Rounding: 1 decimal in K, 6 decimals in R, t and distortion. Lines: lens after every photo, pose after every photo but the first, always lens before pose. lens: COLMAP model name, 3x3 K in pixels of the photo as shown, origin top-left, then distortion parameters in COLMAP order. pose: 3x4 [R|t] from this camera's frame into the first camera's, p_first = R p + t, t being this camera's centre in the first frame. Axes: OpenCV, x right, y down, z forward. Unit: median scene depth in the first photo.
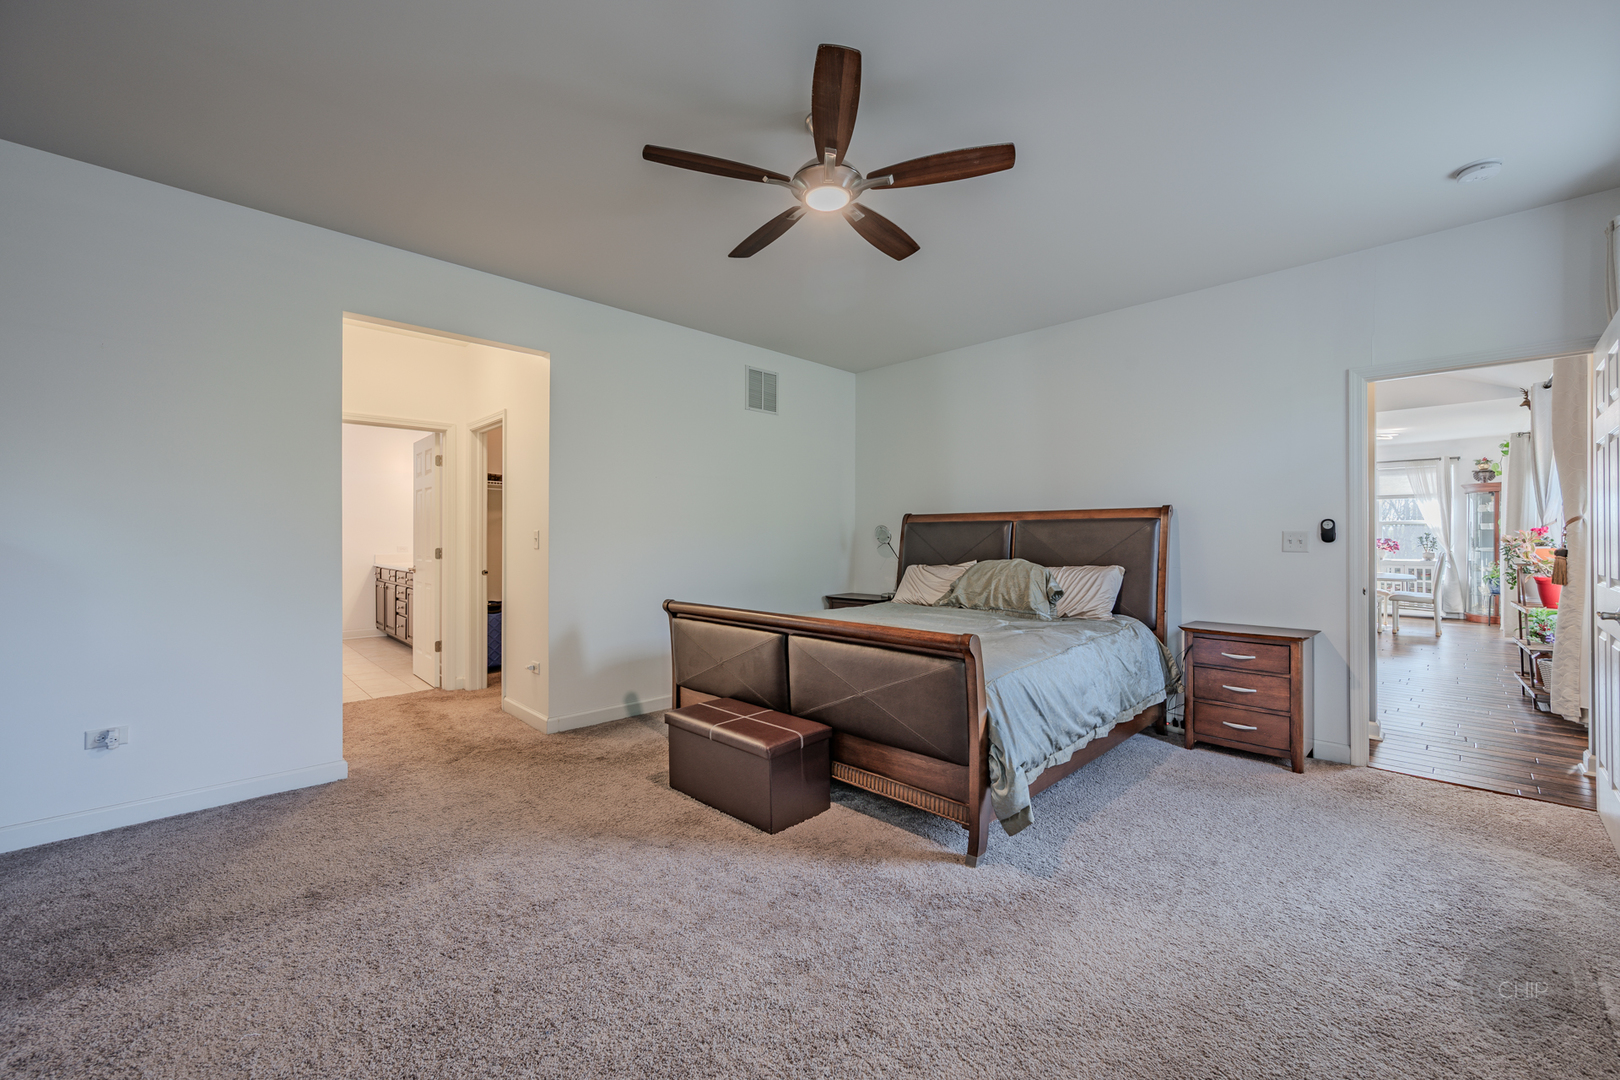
lens RADIAL K [[639.2, 0, 819.4], [0, 639.2, 537.7], [0, 0, 1]] dist [0.002042, 0.000000]
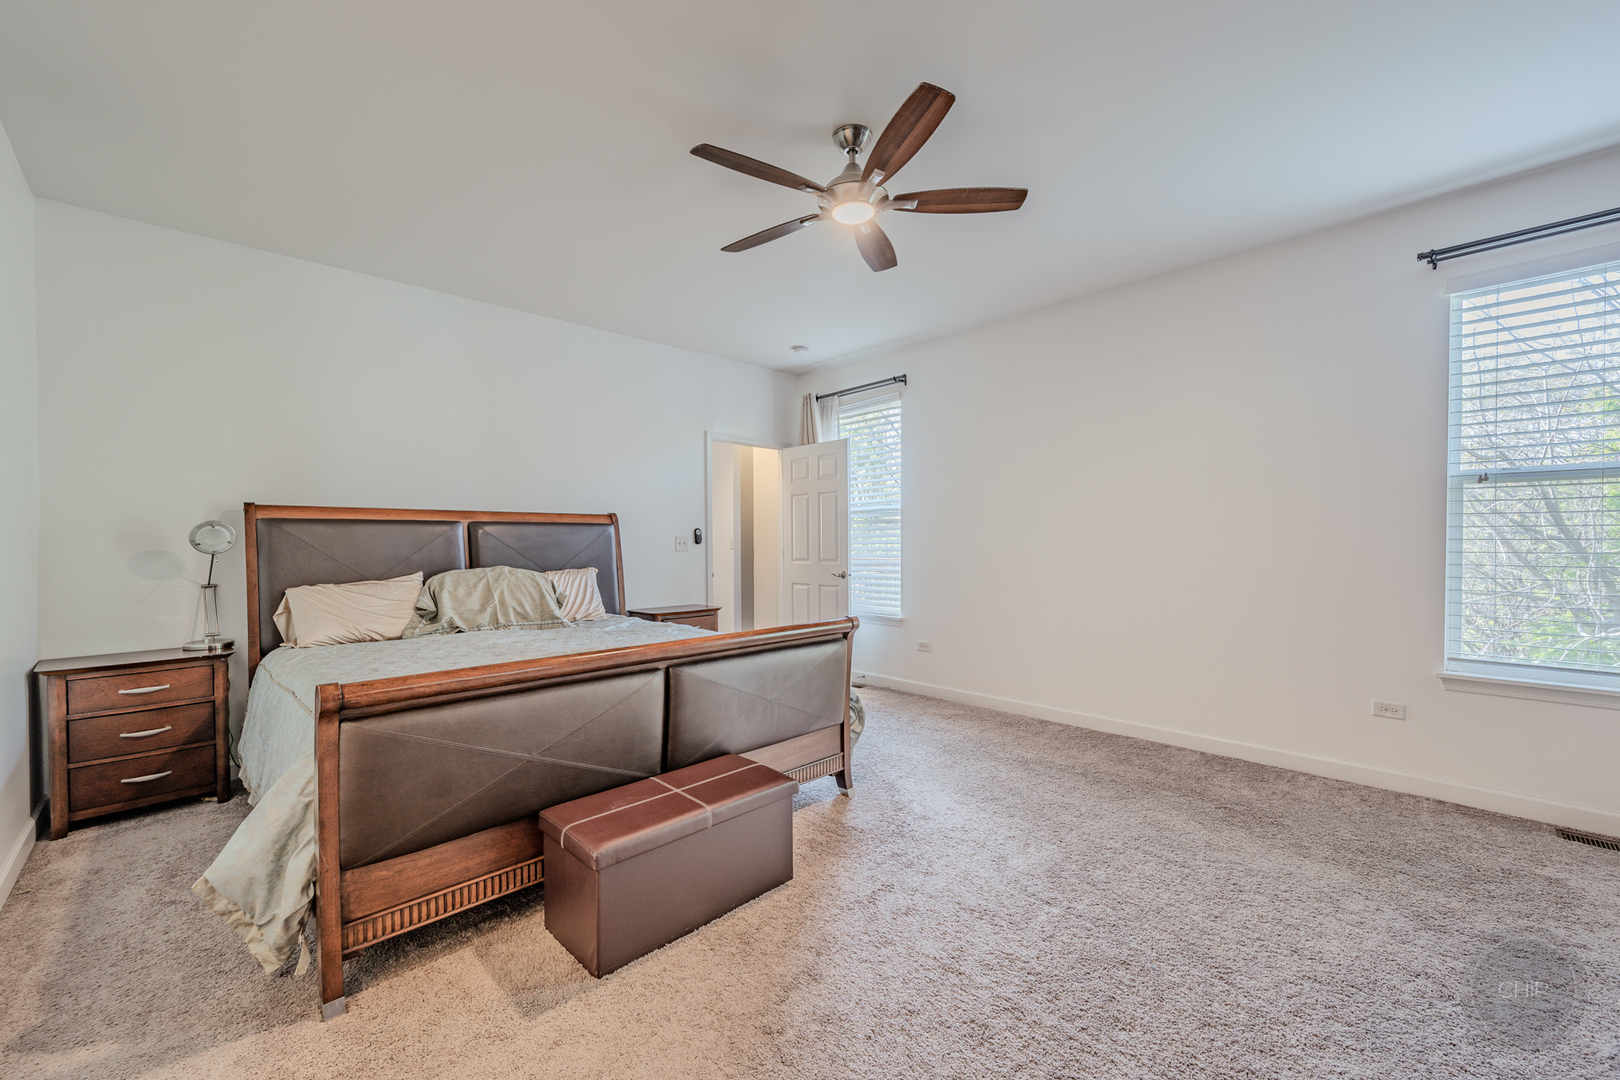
lens RADIAL K [[639.2, 0, 821.1], [0, 639.2, 553.0], [0, 0, 1]] dist [0.002042, 0.000000]
pose [[0.022044, -0.024862, 0.999448, -0.594084], [-0.000547, 0.999690, 0.024880, -0.007580], [-0.999757, -0.001095, 0.022023, 0.585453]]
